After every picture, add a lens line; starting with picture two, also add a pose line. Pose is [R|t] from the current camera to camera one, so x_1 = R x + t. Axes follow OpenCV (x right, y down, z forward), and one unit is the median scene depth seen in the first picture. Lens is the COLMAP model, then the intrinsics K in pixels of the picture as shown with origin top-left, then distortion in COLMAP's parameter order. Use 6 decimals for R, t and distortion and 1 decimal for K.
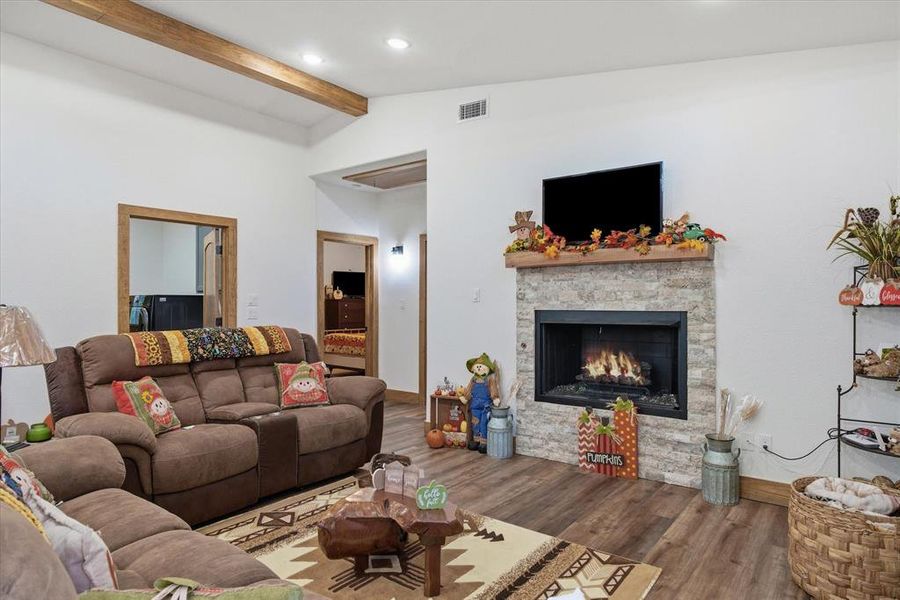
lens RADIAL K [[527.1, 0, 449.8], [0, 527.1, 297.7], [0, 0, 1]] dist [-0.002087, -0.000558]
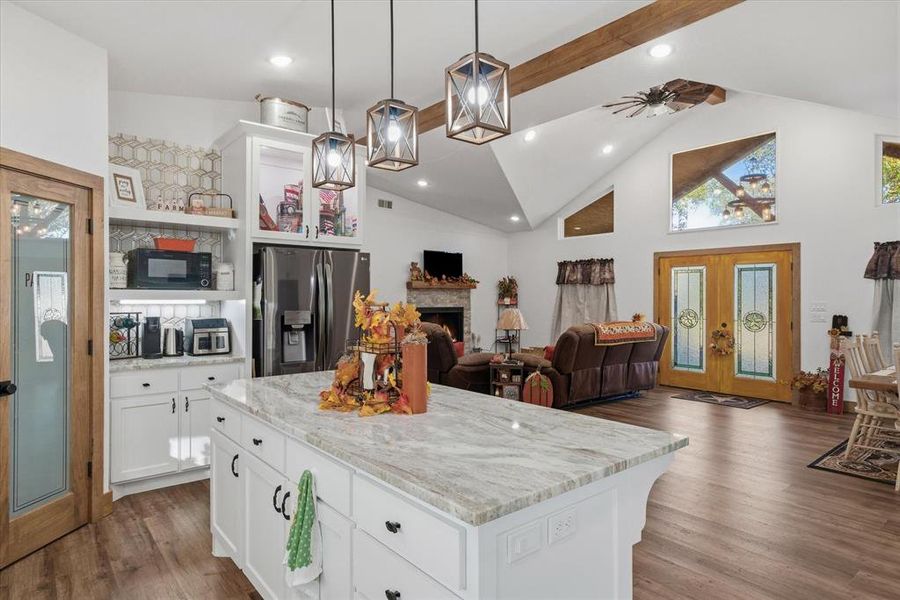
lens RADIAL K [[527.1, 0, 449.8], [0, 527.1, 297.7], [0, 0, 1]] dist [-0.002087, -0.000558]
pose [[0.219869, 0.001591, 0.975528, -2.202132], [-0.012788, 0.999917, 0.001252, -0.025274], [-0.975445, -0.012751, 0.219872, 0.428500]]
